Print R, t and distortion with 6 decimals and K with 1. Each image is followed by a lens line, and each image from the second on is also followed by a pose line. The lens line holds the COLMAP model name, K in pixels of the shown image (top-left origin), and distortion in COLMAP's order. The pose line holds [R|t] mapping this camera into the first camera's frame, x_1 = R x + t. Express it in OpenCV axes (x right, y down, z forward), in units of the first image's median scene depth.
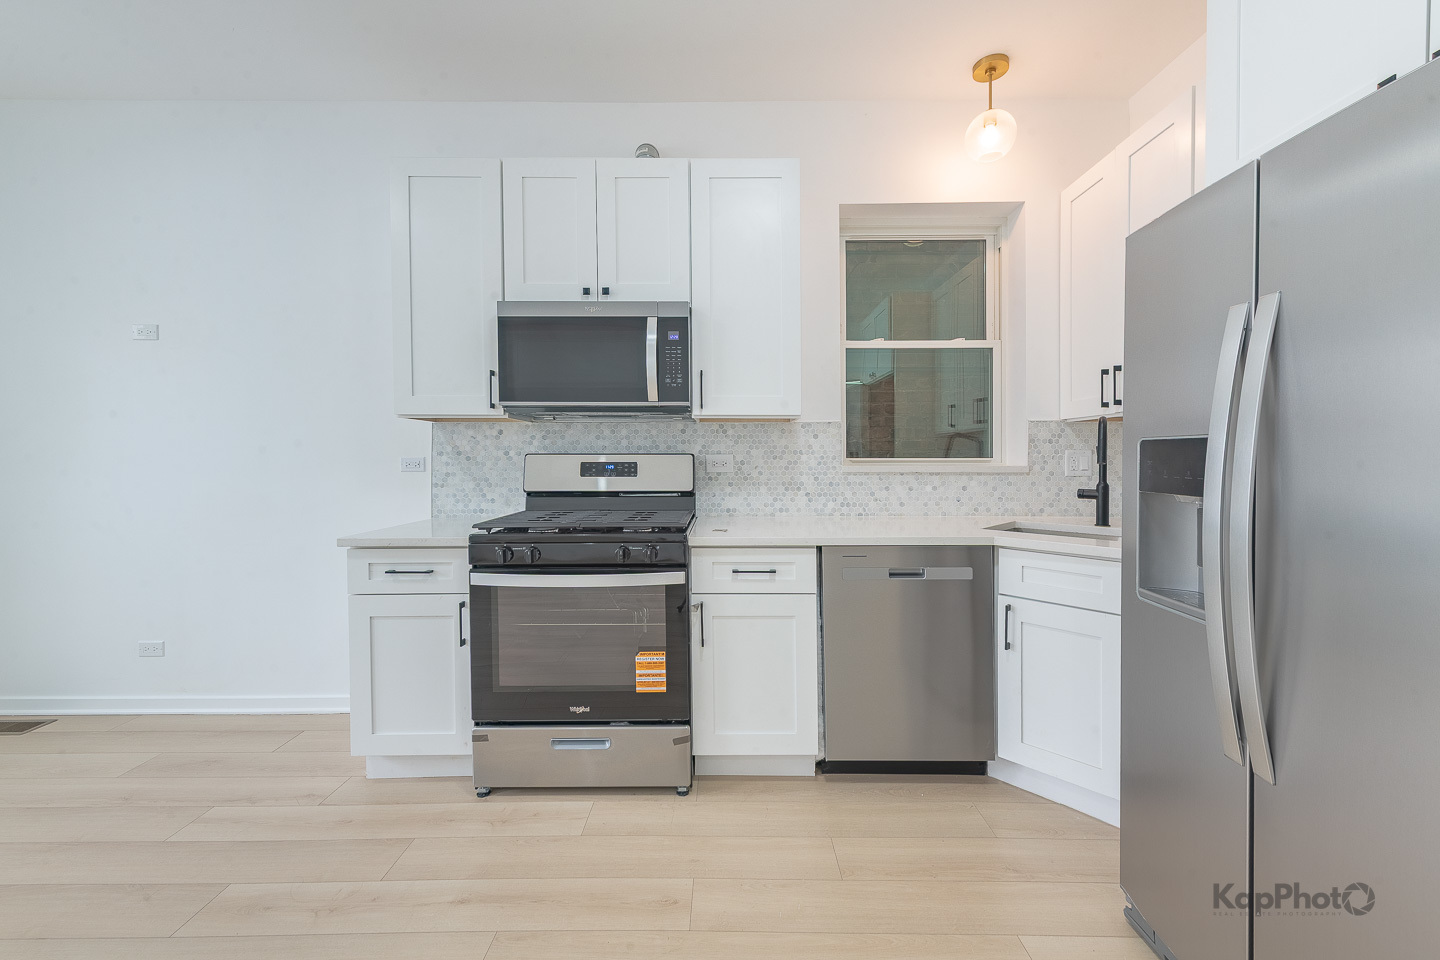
lens RADIAL K [[577.4, 0, 711.5], [0, 577.4, 463.2], [0, 0, 1]] dist [0.016093, -0.004998]
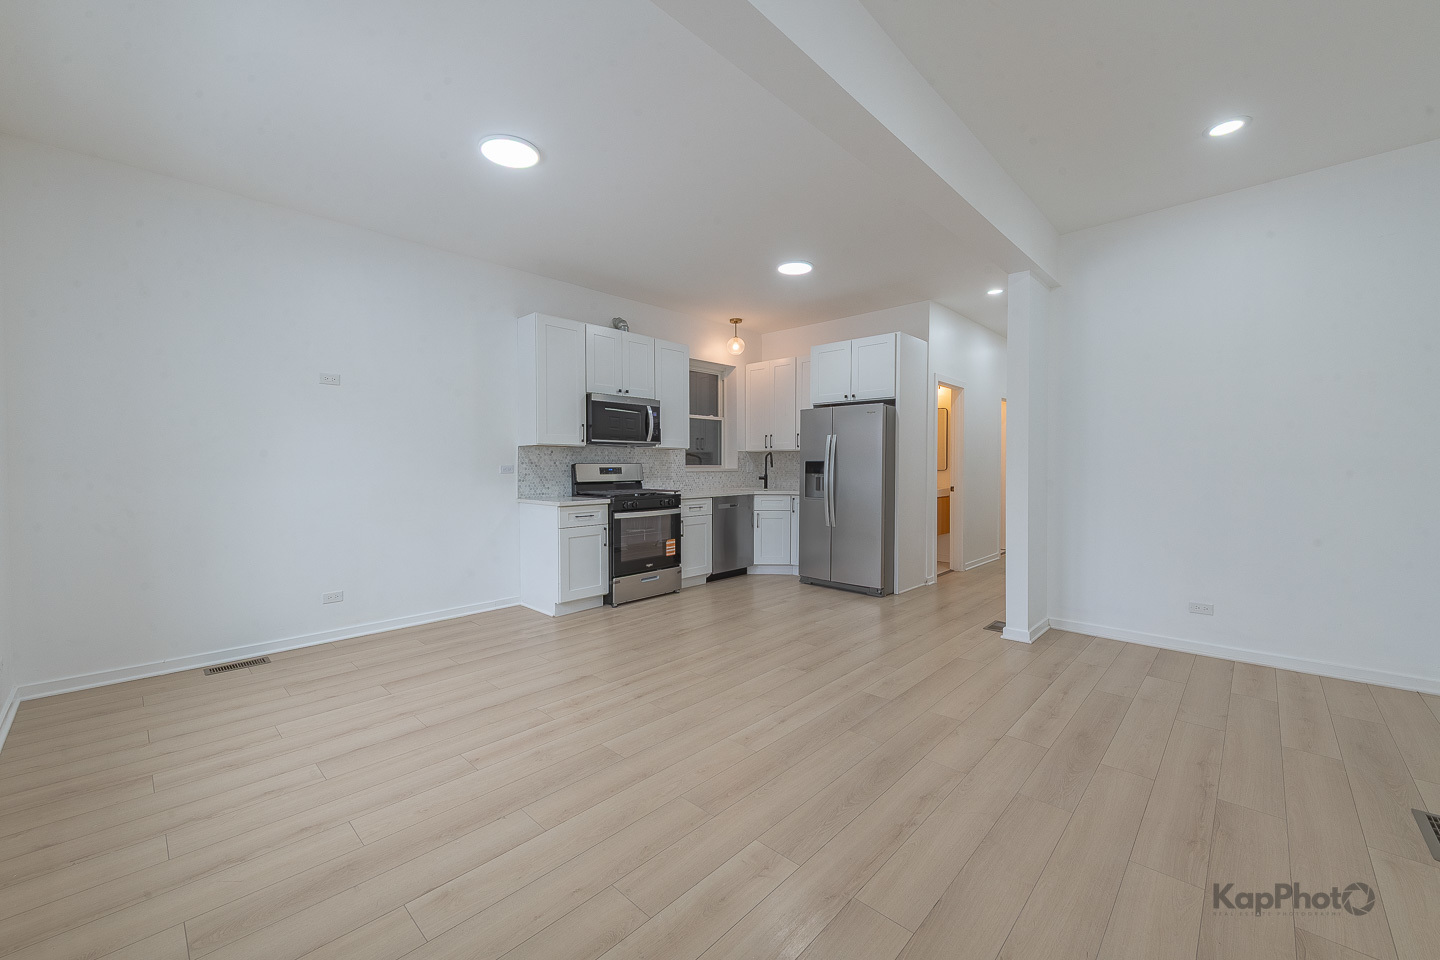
lens RADIAL K [[554.2, 0, 723.3], [0, 554.2, 480.0], [0, 0, 1]] dist [0.001741, 0.000032]
pose [[0.688691, -0.019420, 0.724795, -1.322509], [0.006811, 0.999770, 0.020316, 0.005422], [-0.725023, -0.009055, 0.688665, -0.675799]]
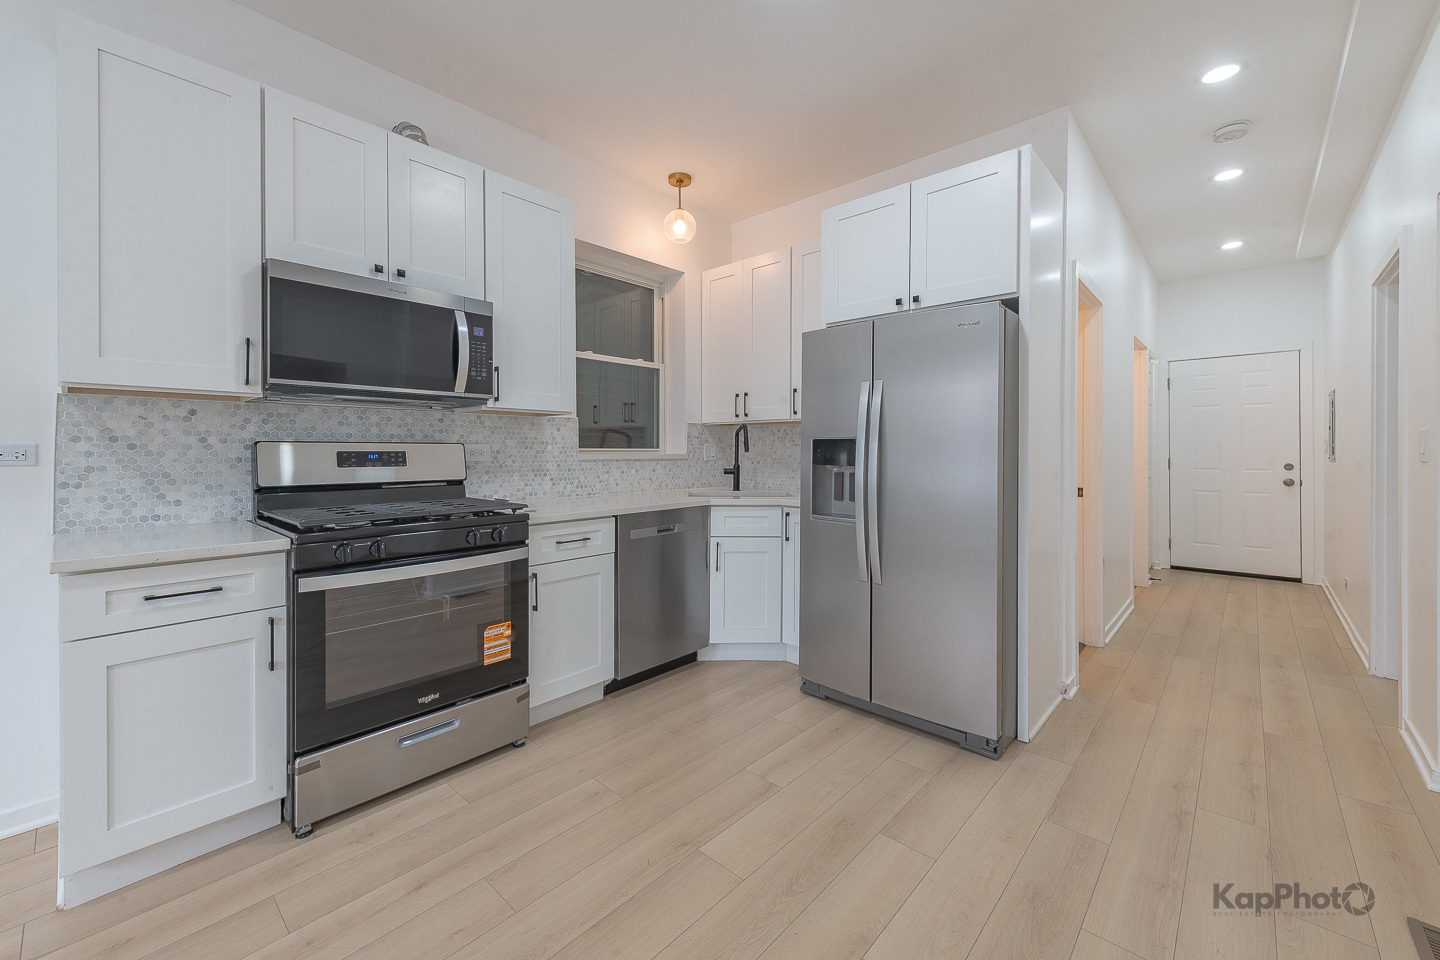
lens RADIAL K [[577.8, 0, 734.0], [0, 577.8, 450.3], [0, 0, 1]] dist [0.000378, -0.000580]
pose [[0.655219, 0.001318, 0.755438, -0.480804], [0.004695, 0.999972, -0.005817, 0.004394], [-0.755424, 0.007359, 0.655195, -0.039791]]
